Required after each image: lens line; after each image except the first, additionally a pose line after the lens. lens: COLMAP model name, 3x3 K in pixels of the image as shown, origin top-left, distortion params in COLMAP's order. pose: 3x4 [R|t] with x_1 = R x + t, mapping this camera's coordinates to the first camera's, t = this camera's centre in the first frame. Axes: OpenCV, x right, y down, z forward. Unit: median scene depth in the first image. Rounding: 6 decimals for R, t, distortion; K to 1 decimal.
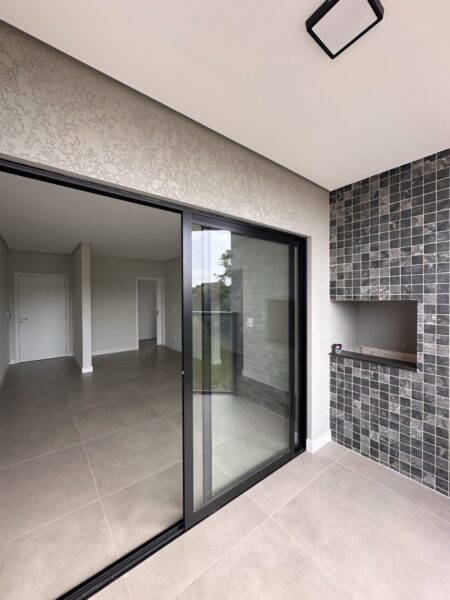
lens RADIAL K [[239.1, 0, 222.6], [0, 239.1, 296.9], [0, 0, 1]] dist [-0.002845, 0.000290]
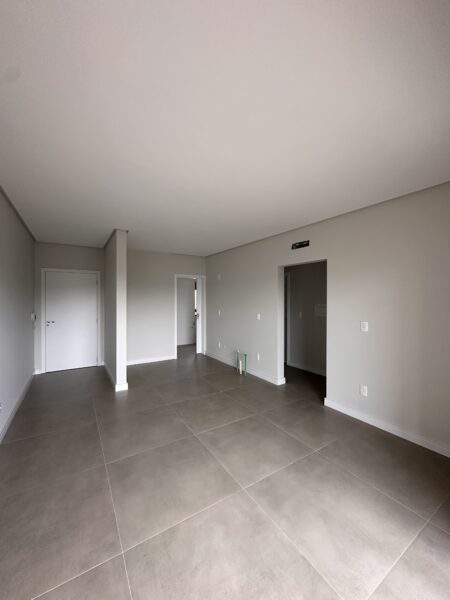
lens RADIAL K [[239.1, 0, 227.8], [0, 239.1, 297.3], [0, 0, 1]] dist [-0.002845, 0.000290]
pose [[0.996610, 0.007451, -0.081935, -0.128135], [-0.007920, 0.999954, -0.005389, 0.002481], [0.081891, 0.006020, 0.996623, 0.197162]]
